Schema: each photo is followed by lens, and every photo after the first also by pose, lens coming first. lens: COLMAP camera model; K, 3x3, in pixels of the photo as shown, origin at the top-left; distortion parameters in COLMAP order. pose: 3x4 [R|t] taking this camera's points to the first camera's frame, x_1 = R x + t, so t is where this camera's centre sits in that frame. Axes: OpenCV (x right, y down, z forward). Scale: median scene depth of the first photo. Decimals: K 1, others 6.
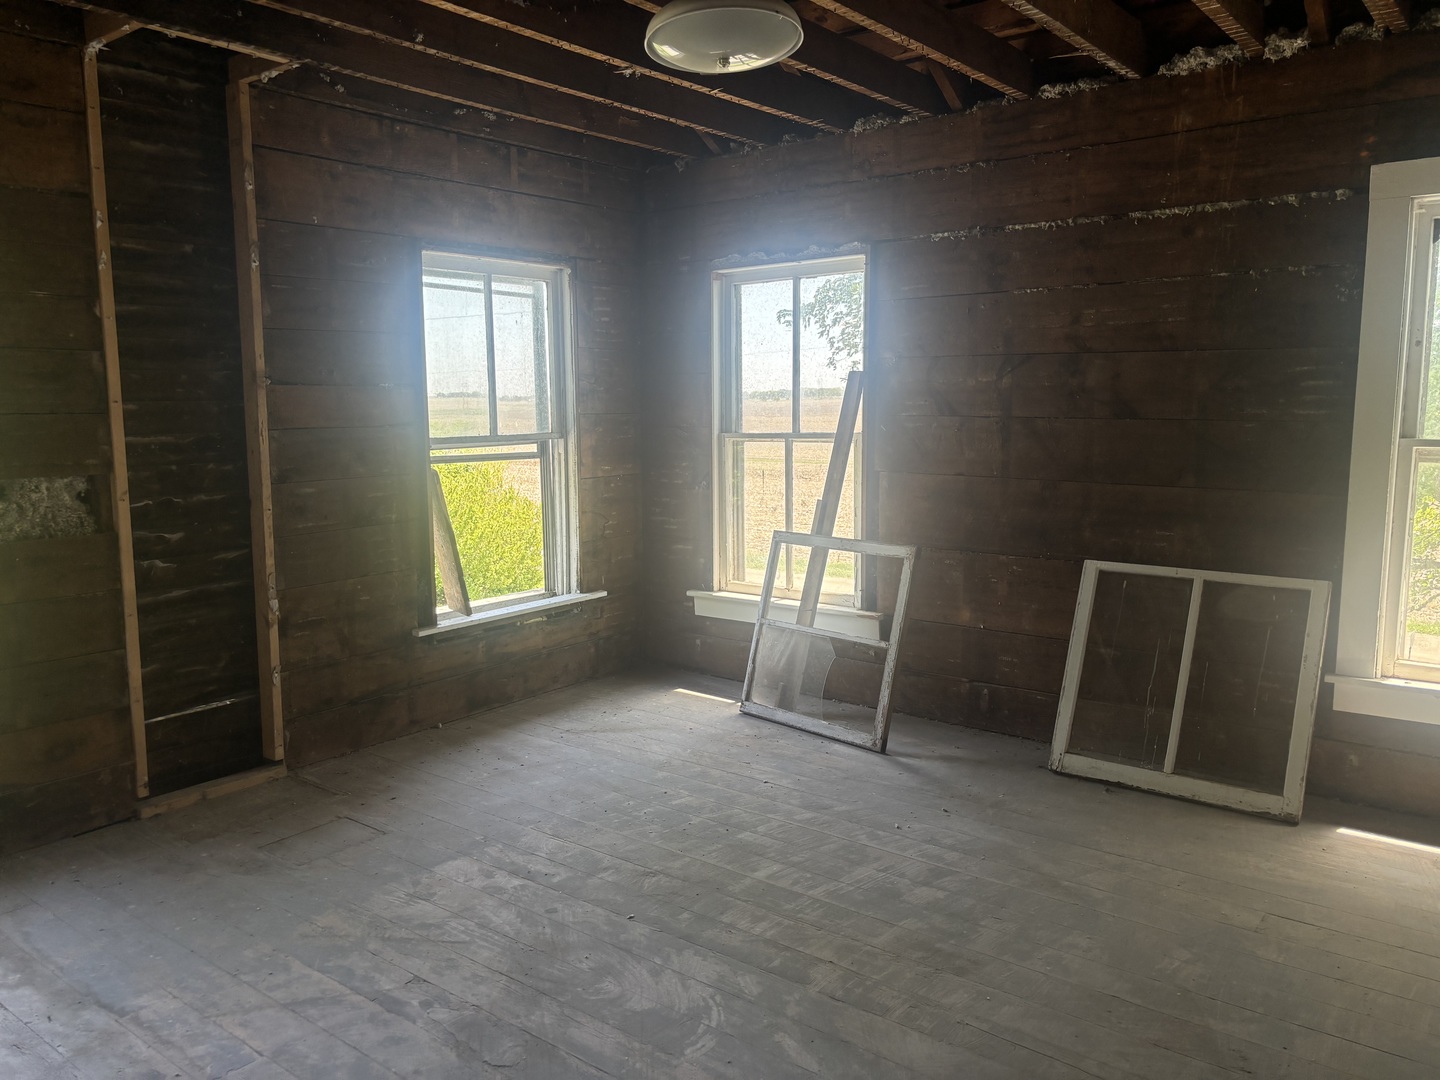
lens RADIAL K [[1094.3, 0, 725.3], [0, 1094.3, 541.2], [0, 0, 1]] dist [0.057079, -0.043660]
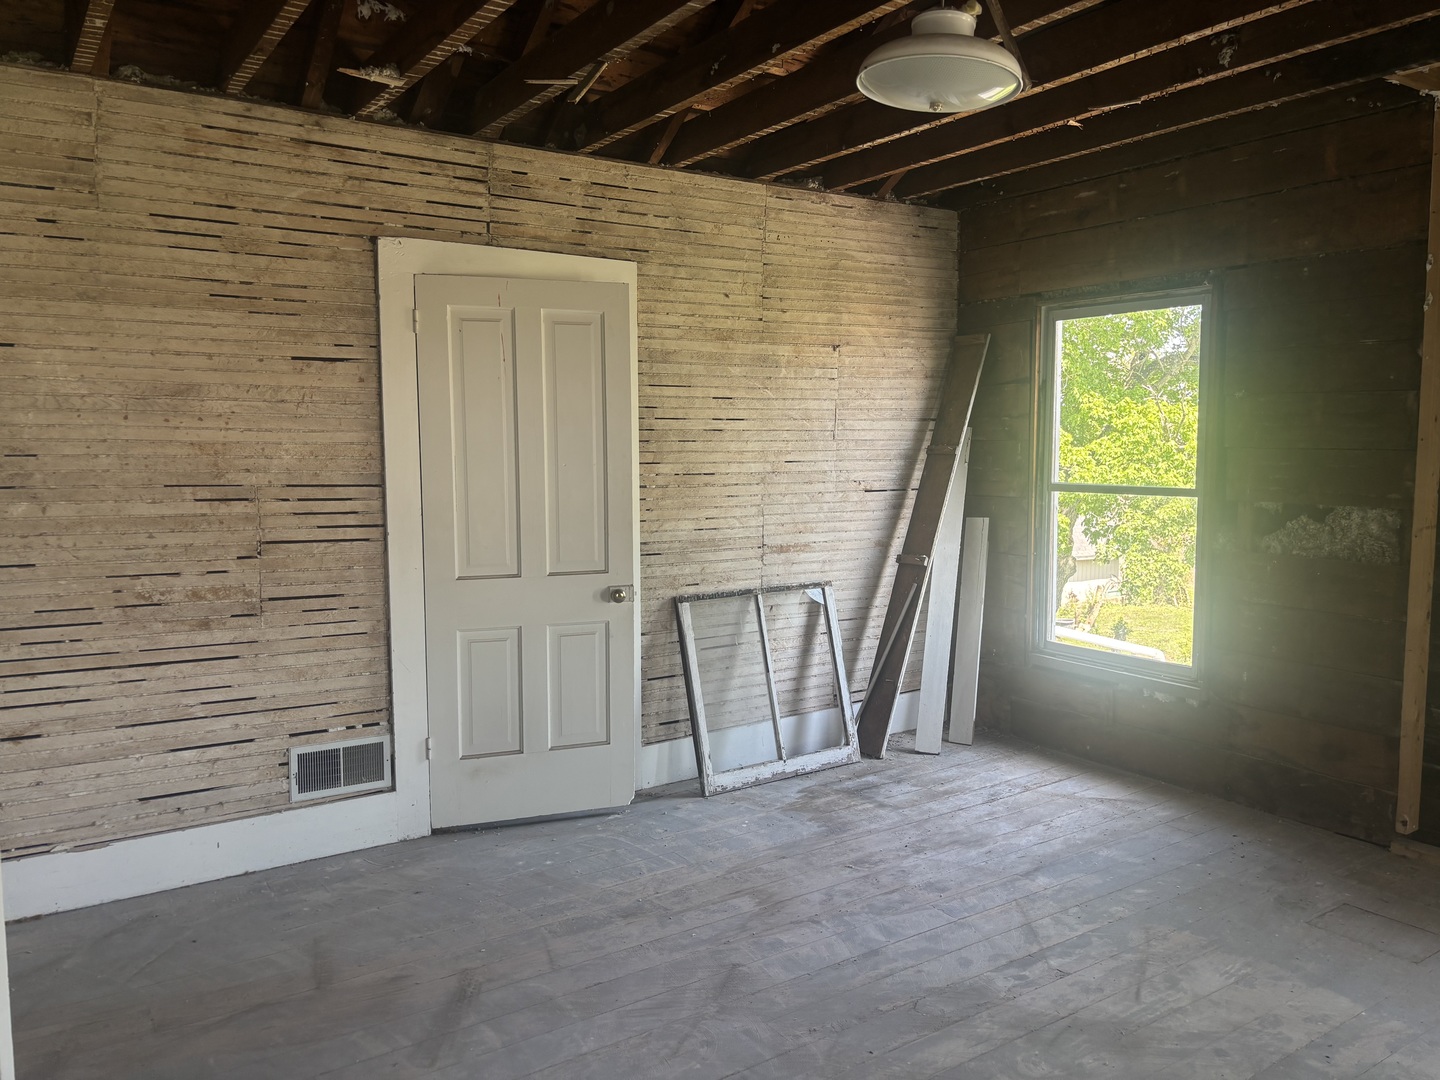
lens RADIAL K [[1094.3, 0, 724.2], [0, 1094.3, 540.9], [0, 0, 1]] dist [0.057079, -0.043660]
pose [[-0.319006, 0.095143, -0.942965, 0.734859], [-0.119088, 0.983039, 0.139474, -0.119323], [0.940241, 0.156789, -0.302265, 0.863927]]
